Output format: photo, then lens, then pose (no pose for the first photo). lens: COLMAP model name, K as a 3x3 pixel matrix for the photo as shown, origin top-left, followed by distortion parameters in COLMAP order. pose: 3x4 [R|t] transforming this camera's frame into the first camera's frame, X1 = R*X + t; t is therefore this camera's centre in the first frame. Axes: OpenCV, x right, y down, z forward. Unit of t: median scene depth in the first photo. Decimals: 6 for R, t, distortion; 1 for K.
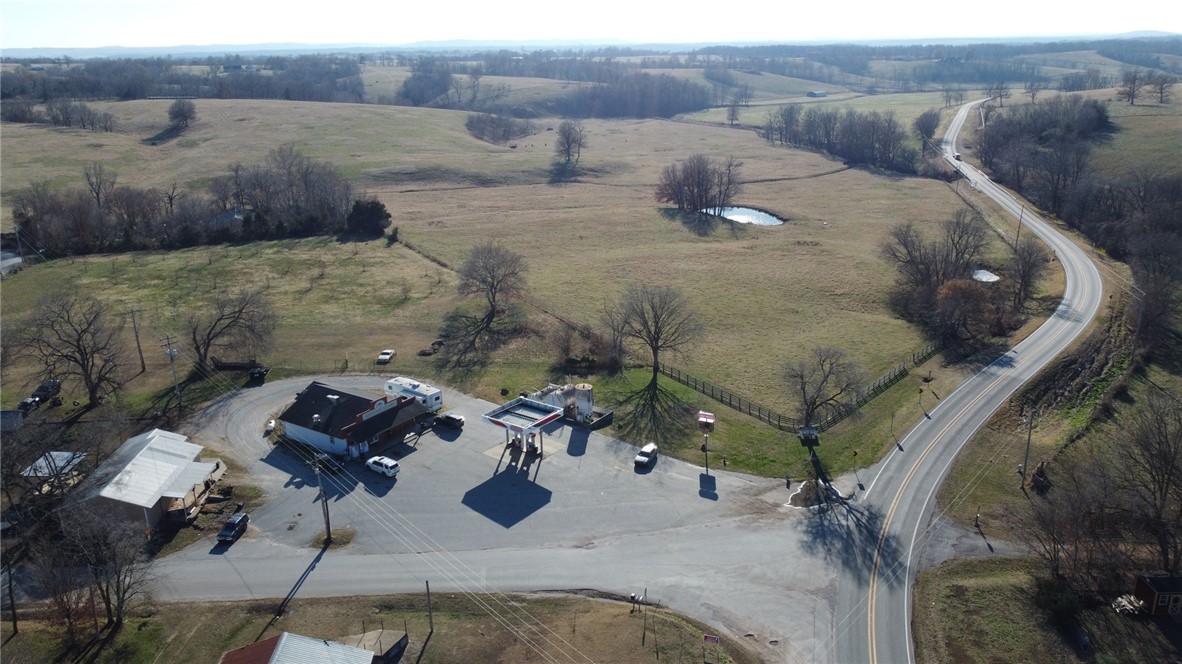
lens RADIAL K [[893.6, 0, 596.7], [0, 893.6, 334.7], [0, 0, 1]] dist [0.007396, -0.013059]
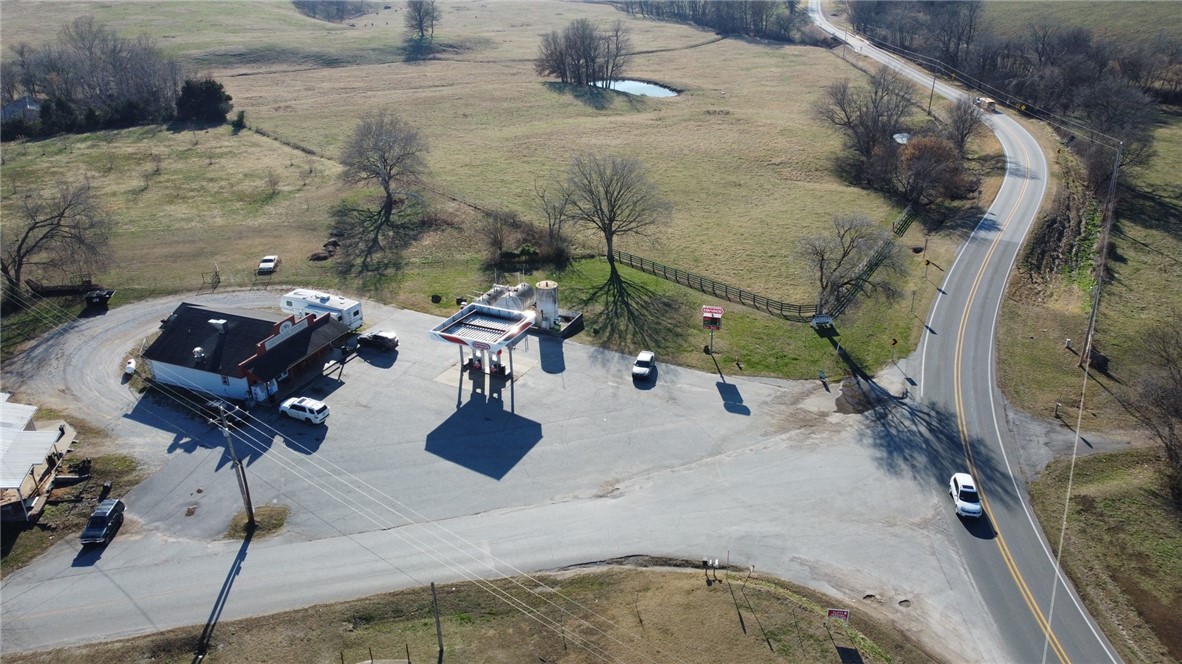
lens RADIAL K [[893.6, 0, 595.2], [0, 893.6, 334.3], [0, 0, 1]] dist [0.007396, -0.013059]
pose [[0.983371, -0.078393, 0.163816, -0.103385], [0.059039, 0.991035, 0.119850, 0.009427], [-0.171743, -0.108186, 0.979183, 0.211274]]
